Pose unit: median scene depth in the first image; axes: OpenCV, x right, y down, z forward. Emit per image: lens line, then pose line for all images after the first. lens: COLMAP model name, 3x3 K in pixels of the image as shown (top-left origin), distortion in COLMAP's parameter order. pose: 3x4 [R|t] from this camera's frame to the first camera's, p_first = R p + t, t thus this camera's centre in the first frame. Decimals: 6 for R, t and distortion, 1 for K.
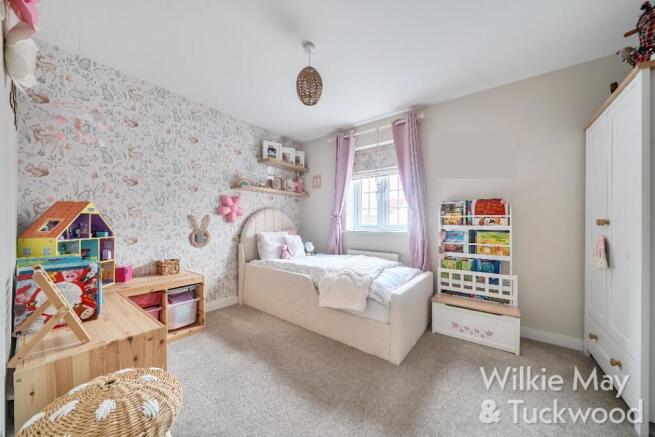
lens RADIAL K [[227.0, 0, 327.8], [0, 227.0, 222.8], [0, 0, 1]] dist [-0.003416, -0.000060]
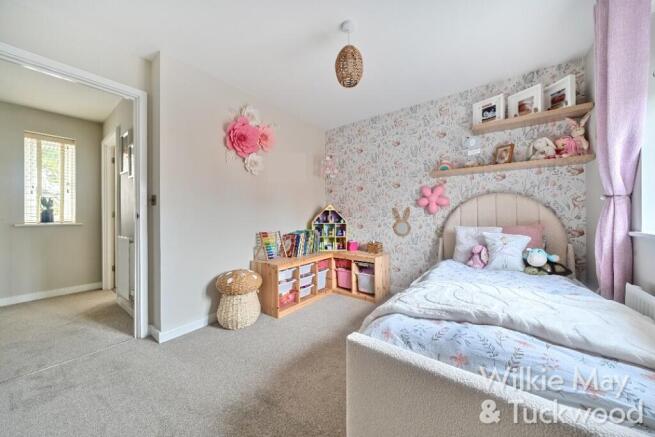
lens RADIAL K [[227.0, 0, 326.8], [0, 227.0, 216.6], [0, 0, 1]] dist [-0.003416, -0.000060]
pose [[-0.001382, 0.000447, -0.999999, 0.515972], [0.000982, 0.999999, 0.000446, 0.008185], [0.999999, -0.000981, -0.001383, 0.568460]]
